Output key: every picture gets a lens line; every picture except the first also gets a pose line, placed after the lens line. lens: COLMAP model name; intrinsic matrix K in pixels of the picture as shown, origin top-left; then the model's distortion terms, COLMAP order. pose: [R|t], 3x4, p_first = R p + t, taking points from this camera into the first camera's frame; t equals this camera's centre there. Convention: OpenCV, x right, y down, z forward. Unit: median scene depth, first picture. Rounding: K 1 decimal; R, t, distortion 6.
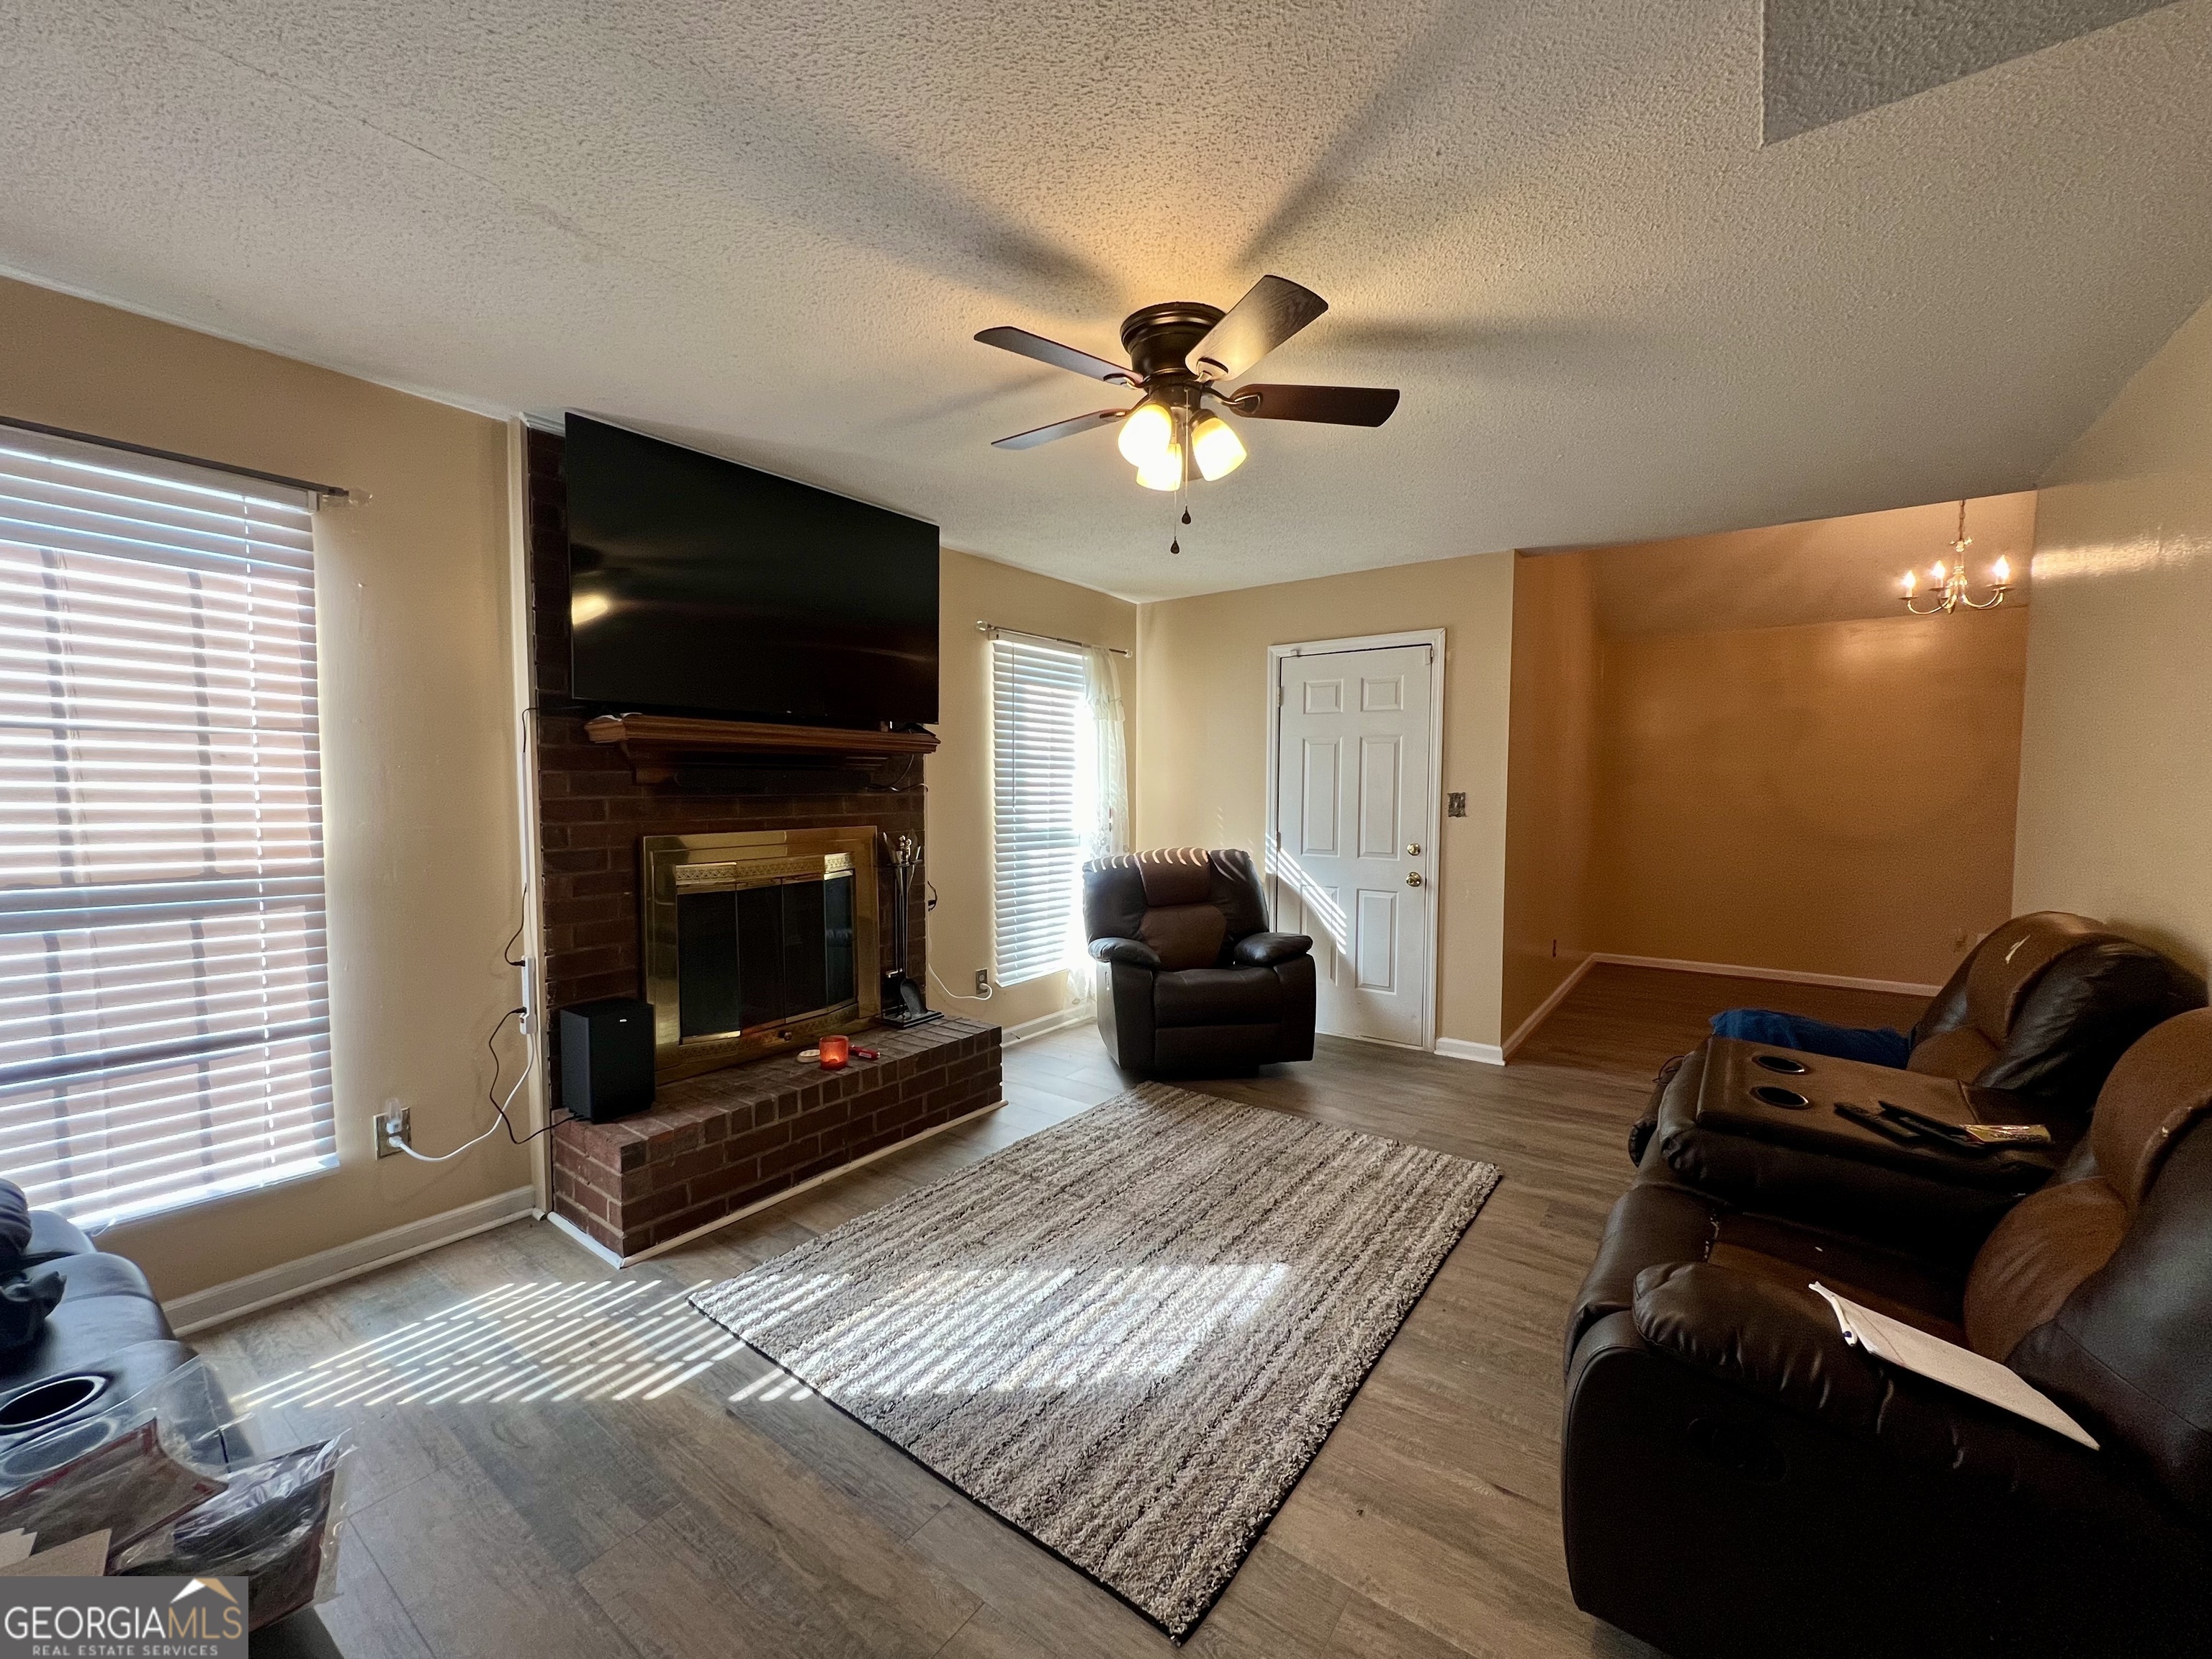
lens RADIAL K [[891.1, 0, 1106.5], [0, 891.1, 828.1], [0, 0, 1]] dist [0.000978, -0.000197]
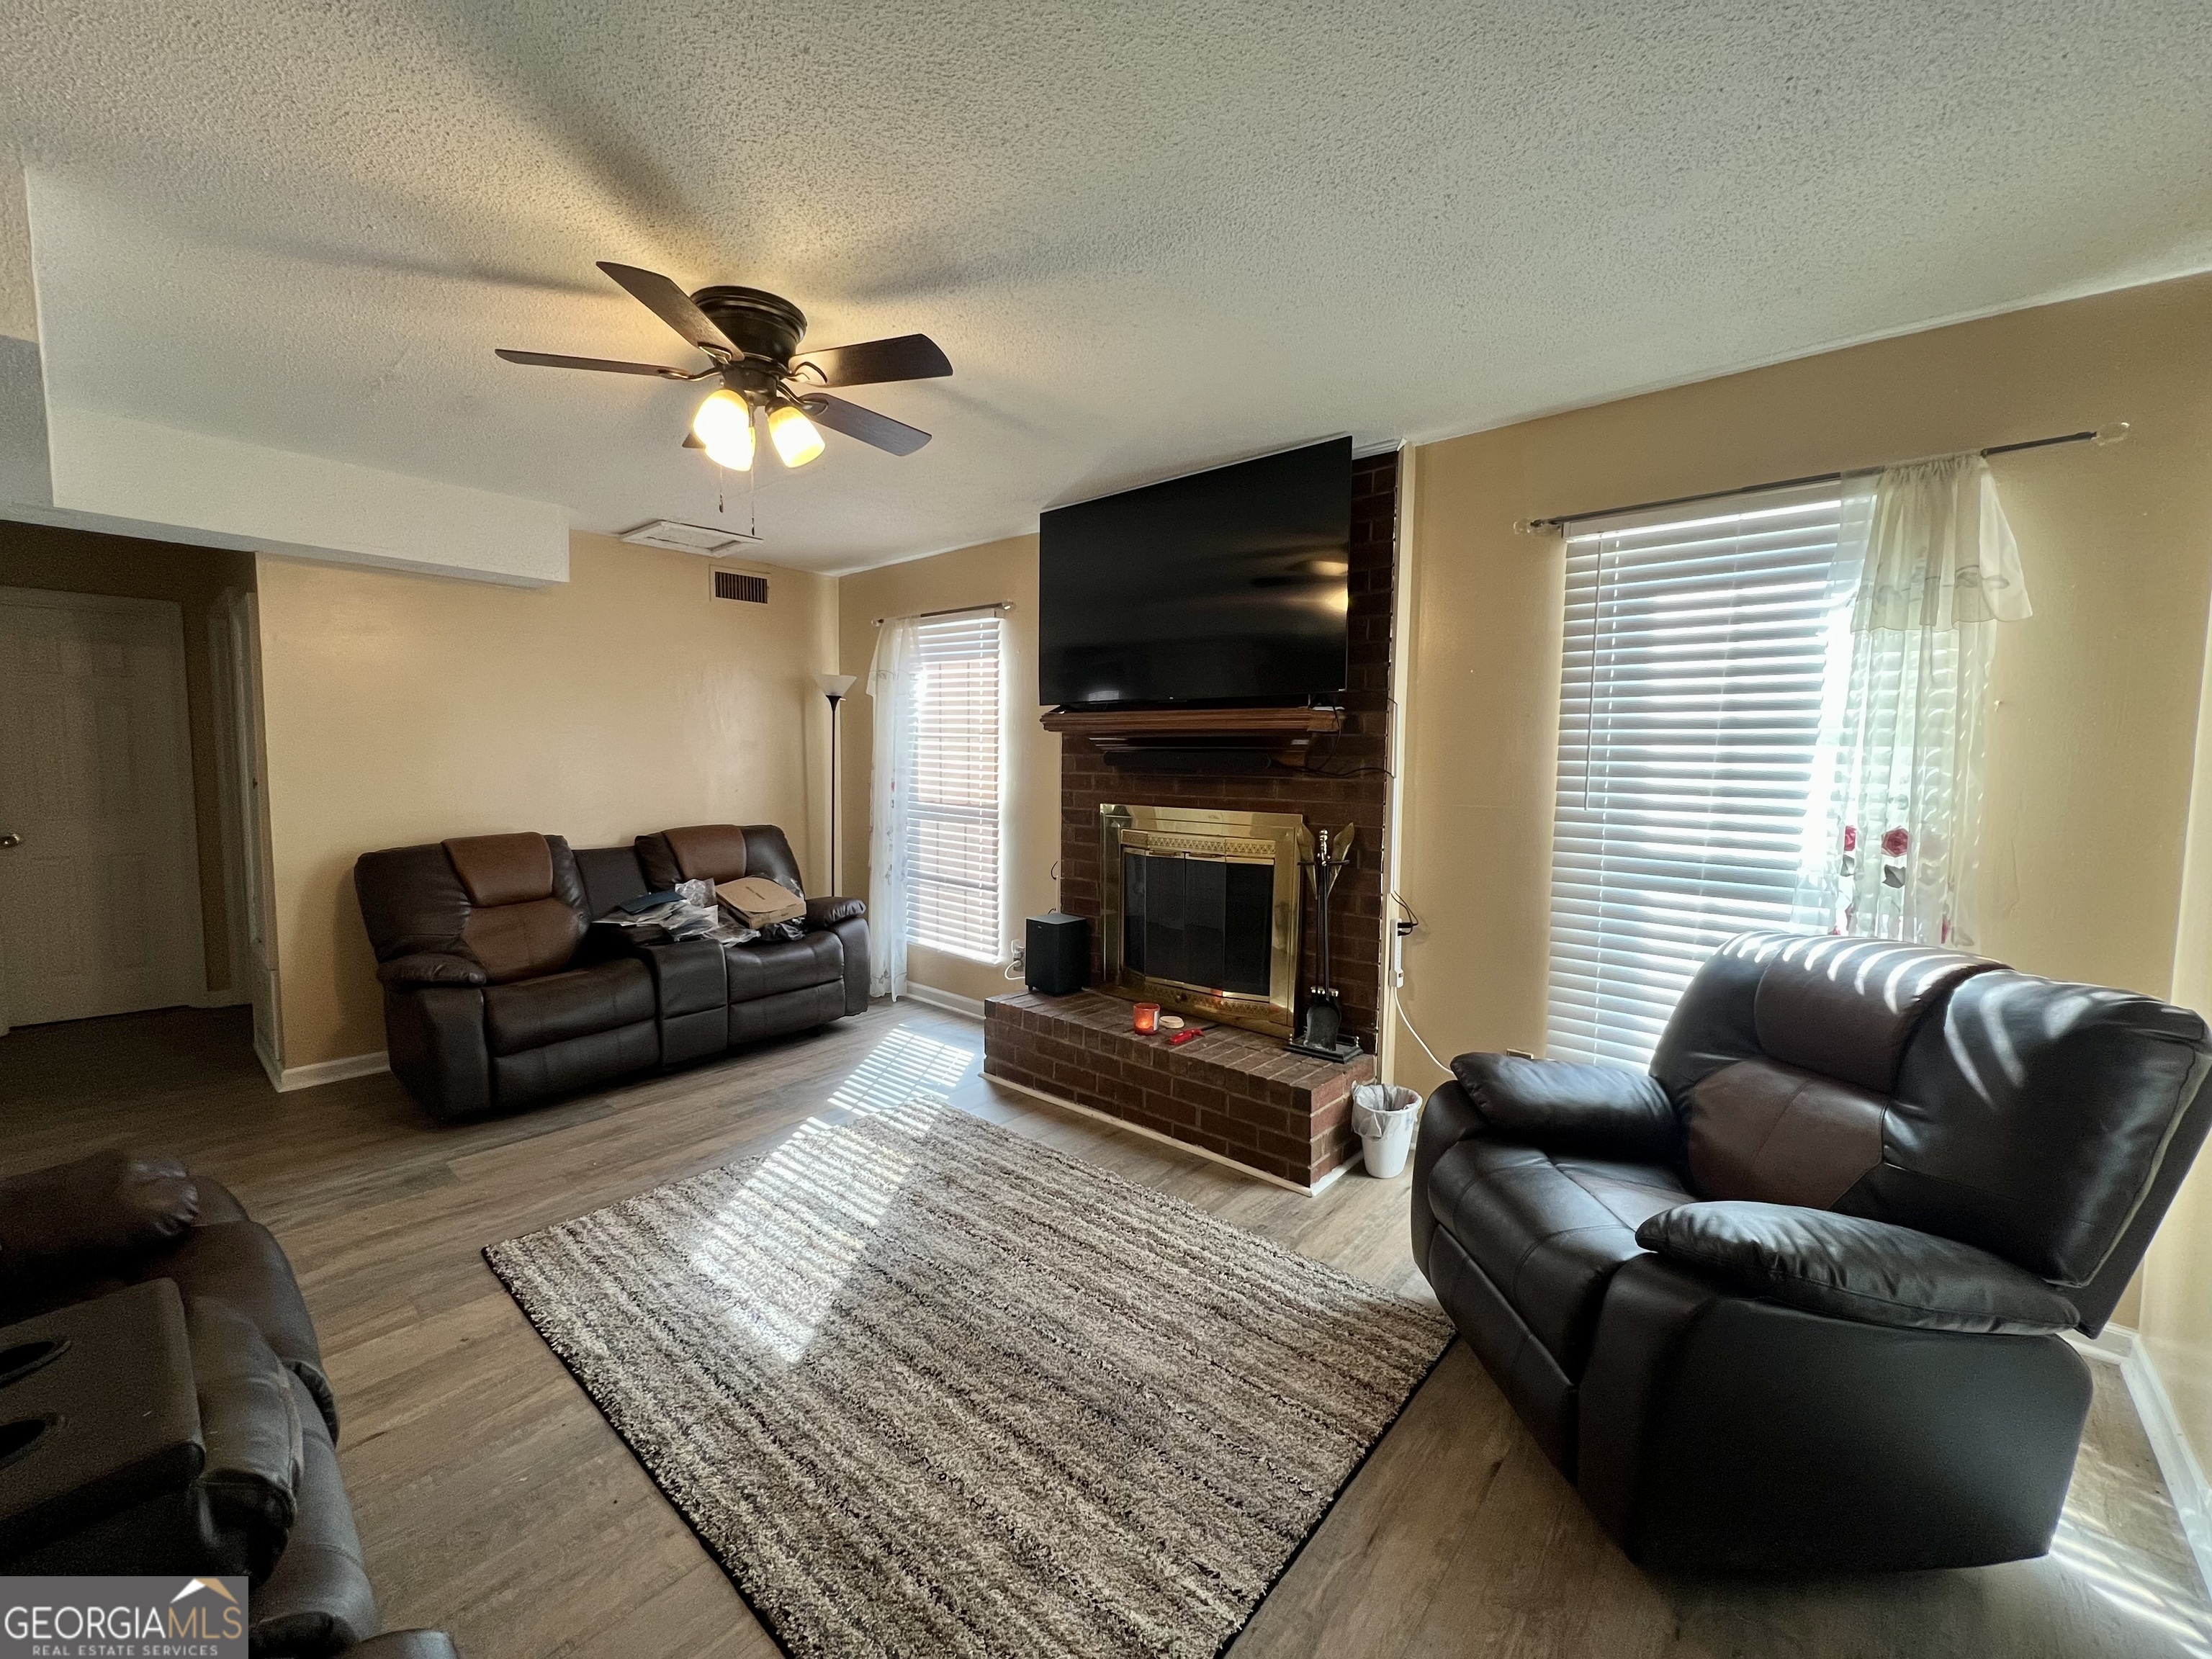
lens RADIAL K [[891.1, 0, 1101.8], [0, 891.1, 830.7], [0, 0, 1]] dist [0.000978, -0.000197]
pose [[-0.087283, 0.074128, -0.993422, 0.964143], [-0.066678, 0.994557, 0.080071, -0.067360], [0.993950, 0.073228, -0.081865, 1.341303]]
